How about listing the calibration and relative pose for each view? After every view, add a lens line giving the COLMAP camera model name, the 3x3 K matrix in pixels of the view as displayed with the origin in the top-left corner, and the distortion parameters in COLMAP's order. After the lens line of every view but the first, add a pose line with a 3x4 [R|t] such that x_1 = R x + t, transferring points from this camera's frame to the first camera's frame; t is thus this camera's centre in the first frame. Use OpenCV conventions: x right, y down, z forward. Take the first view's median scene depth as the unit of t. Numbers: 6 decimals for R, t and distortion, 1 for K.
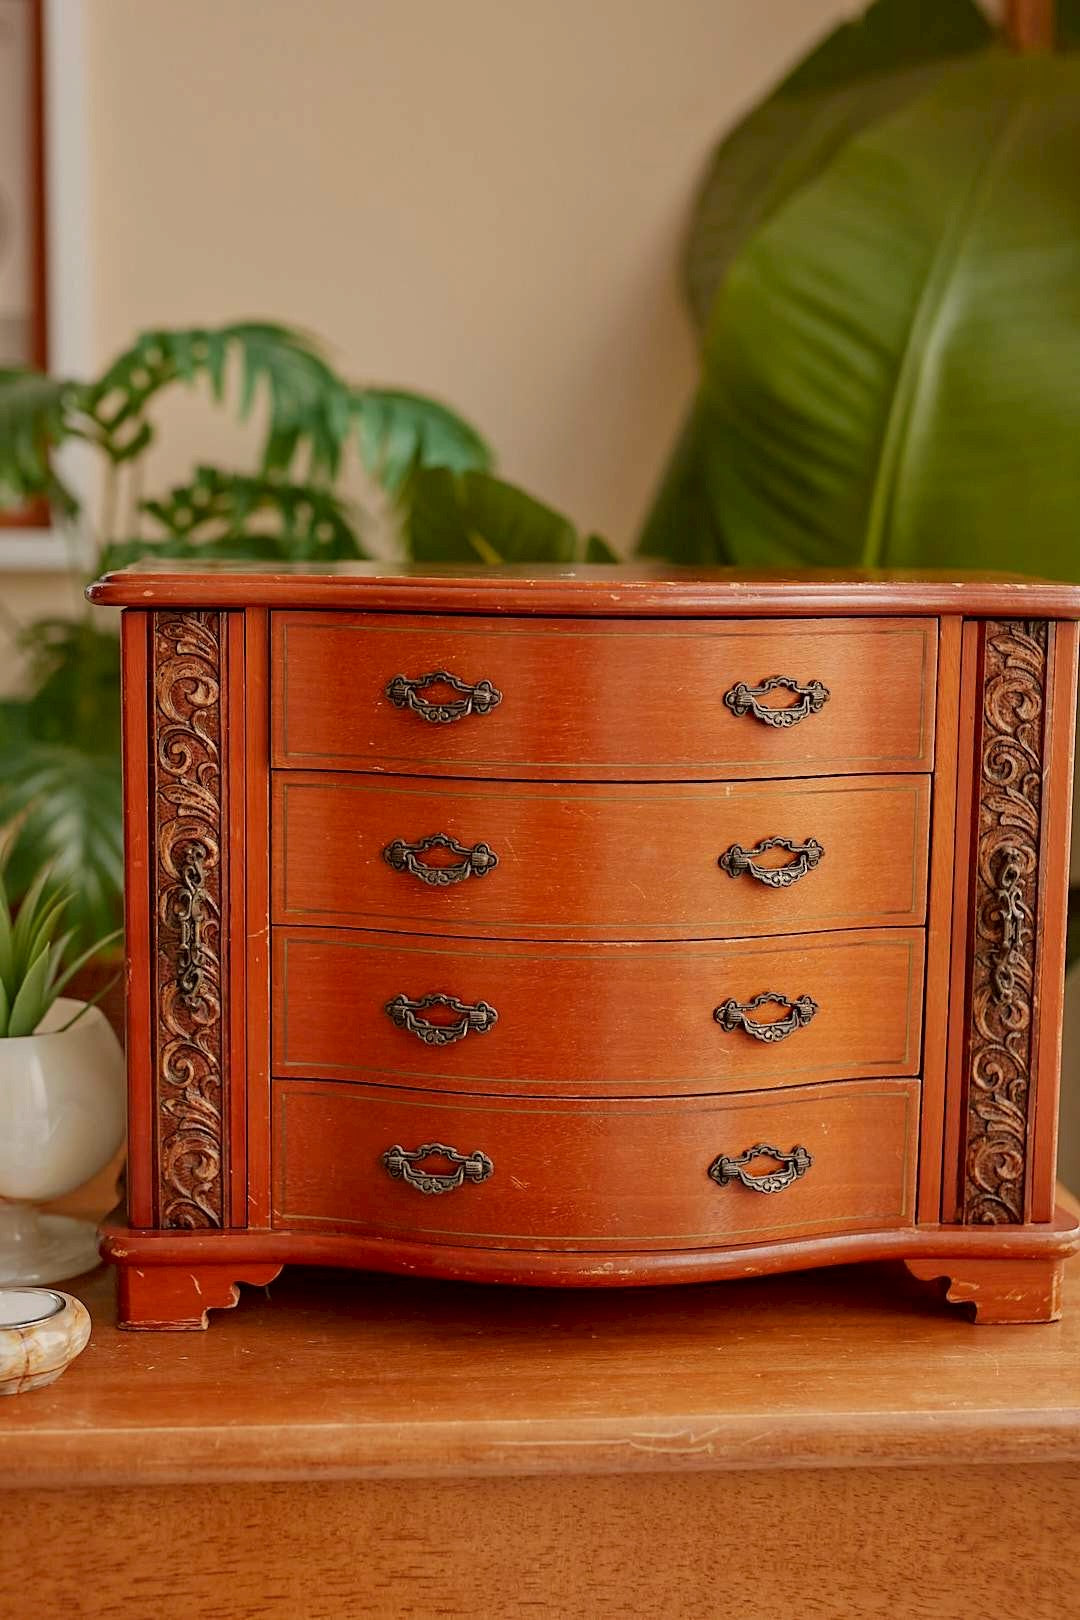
lens RADIAL K [[2365.4, 0, 534.1], [0, 2365.4, 799.7], [0, 0, 1]] dist [-0.020063, 0.000000]
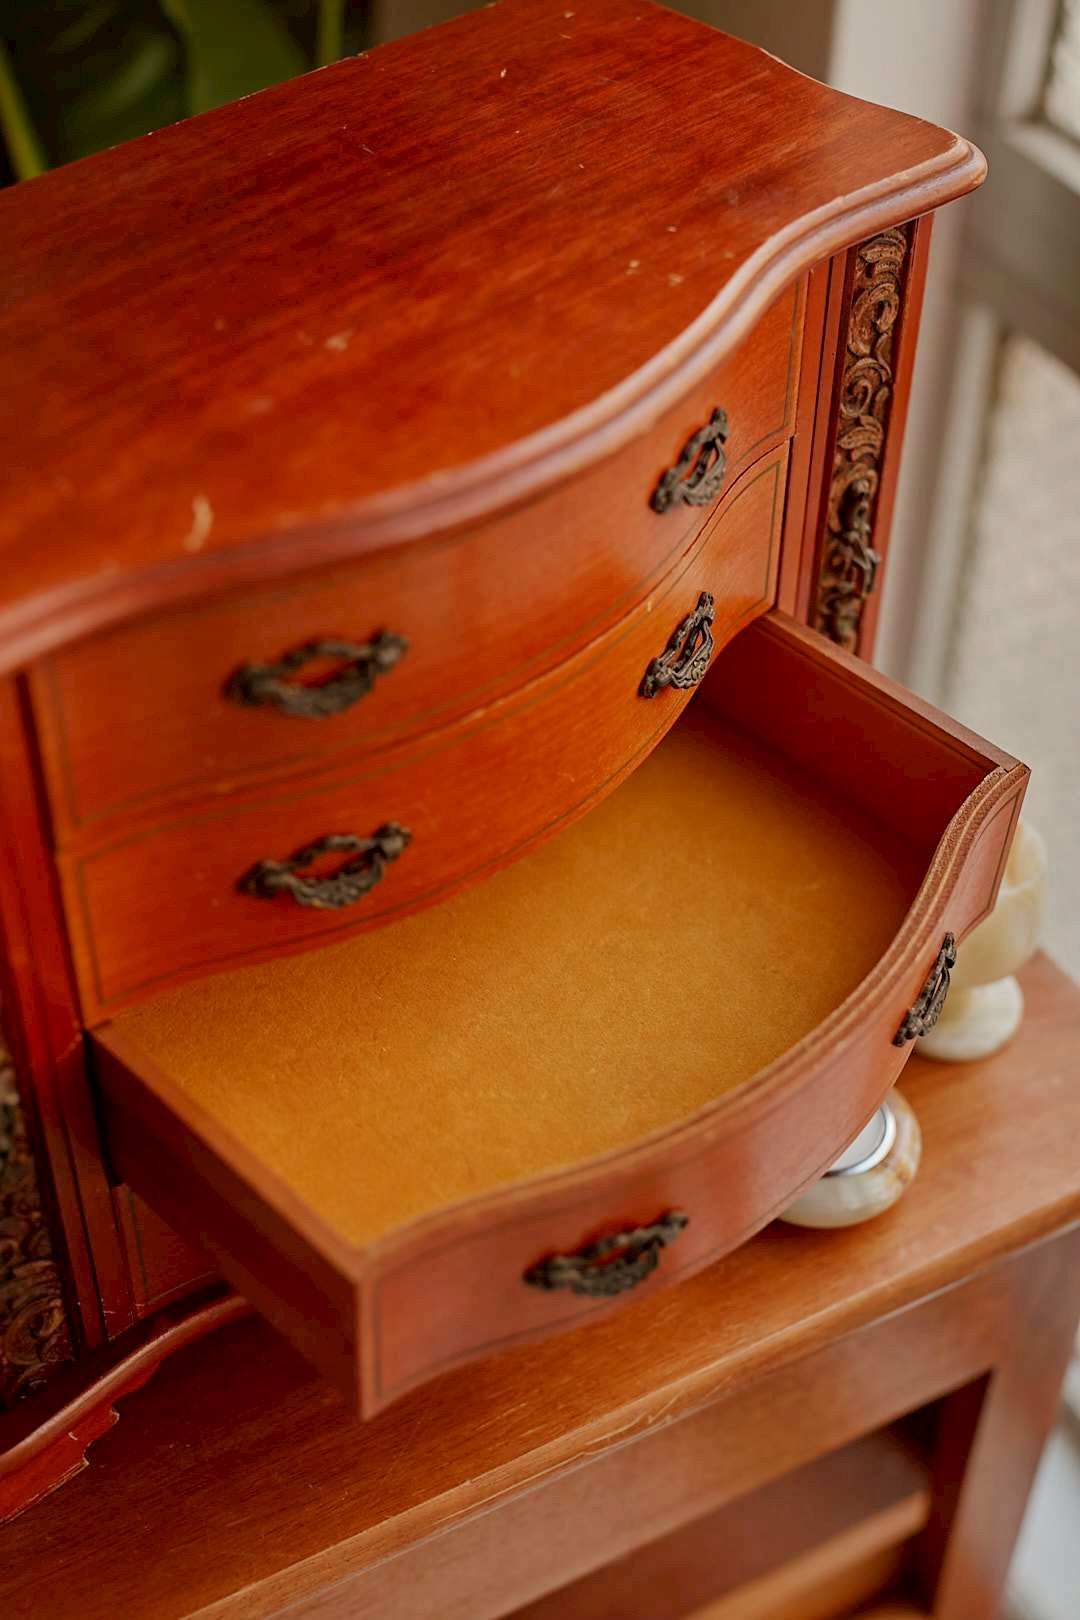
lens RADIAL K [[2365.4, 0, 545.6], [0, 2365.4, 813.1], [0, 0, 1]] dist [-0.020063, 0.000000]
pose [[0.757121, -0.442508, 0.480577, -0.297074], [0.083436, 0.795119, 0.600686, -0.367908], [-0.647924, -0.414695, 0.638923, 0.527544]]
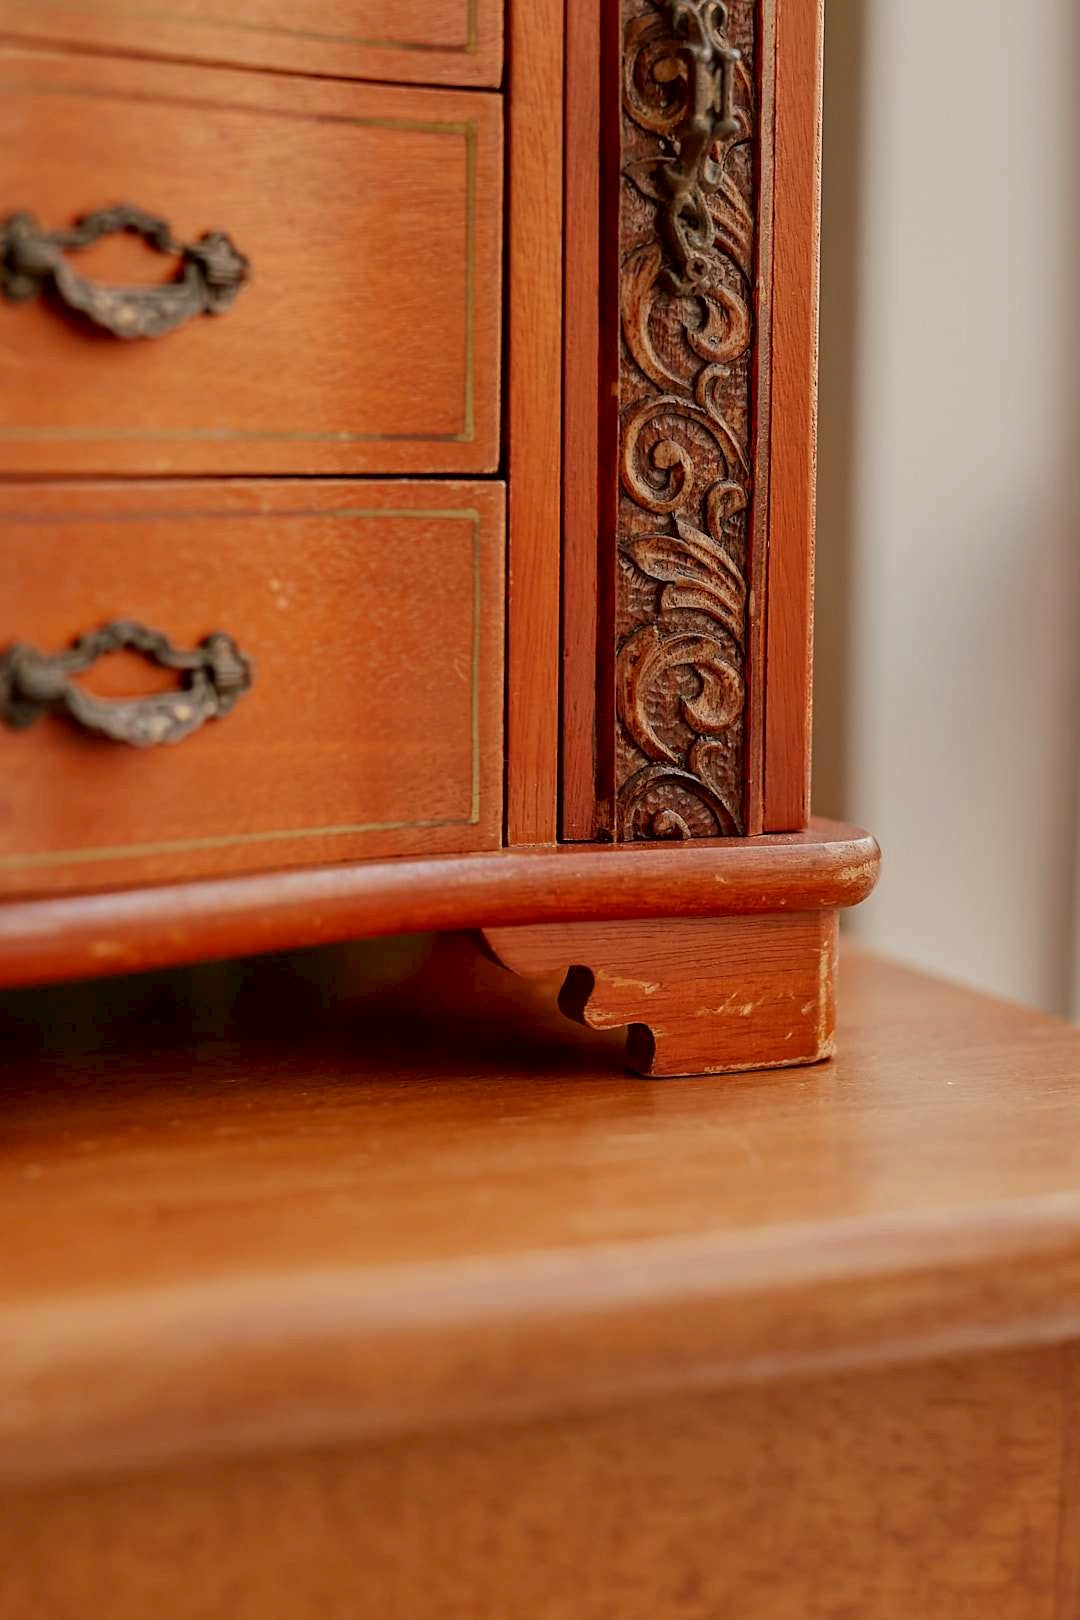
lens RADIAL K [[2596.3, 0, 546.0], [0, 2596.3, 843.4], [0, 0, 1]] dist [-0.063235, 0.000000]
pose [[0.959642, -0.048690, 0.276978, 0.044721], [0.044884, 0.998791, 0.020066, 0.174494], [-0.277620, -0.006824, 0.960667, 0.577723]]
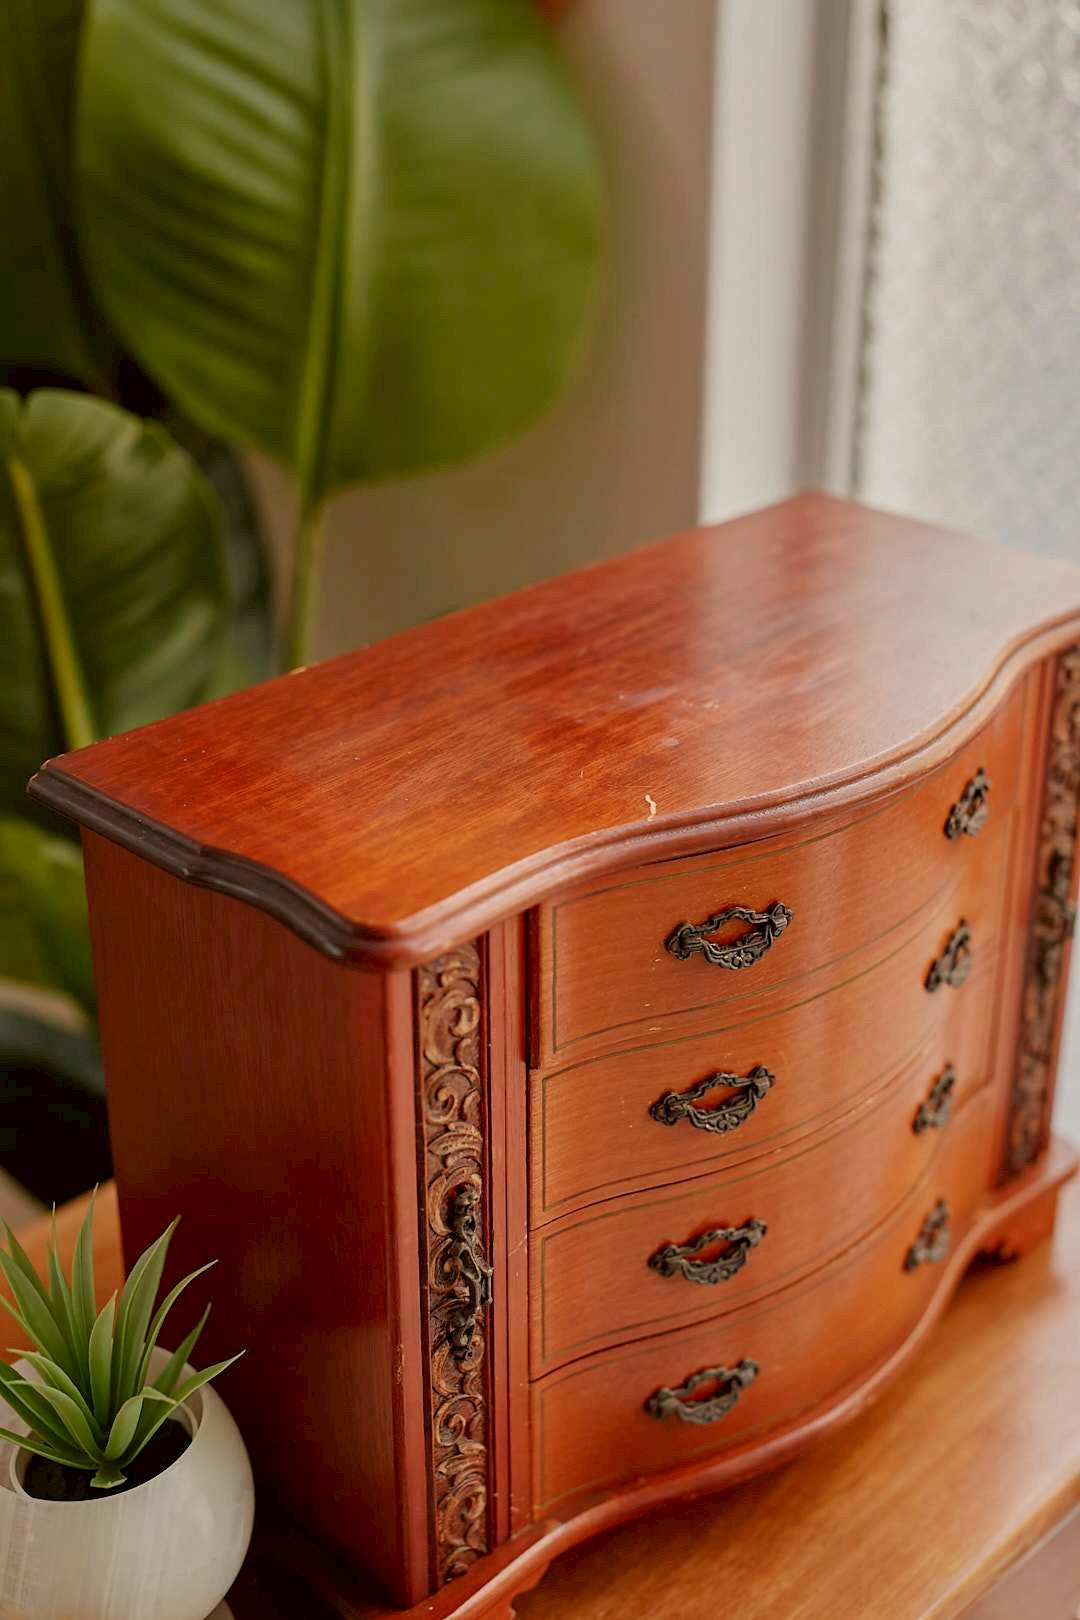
lens RADIAL K [[2365.4, 0, 547.4], [0, 2365.4, 810.3], [0, 0, 1]] dist [-0.020063, 0.000000]
pose [[0.739859, -0.310364, 0.596894, -0.544296], [0.097134, 0.927213, 0.361719, -0.373619], [-0.665712, -0.209642, 0.716154, 0.438663]]
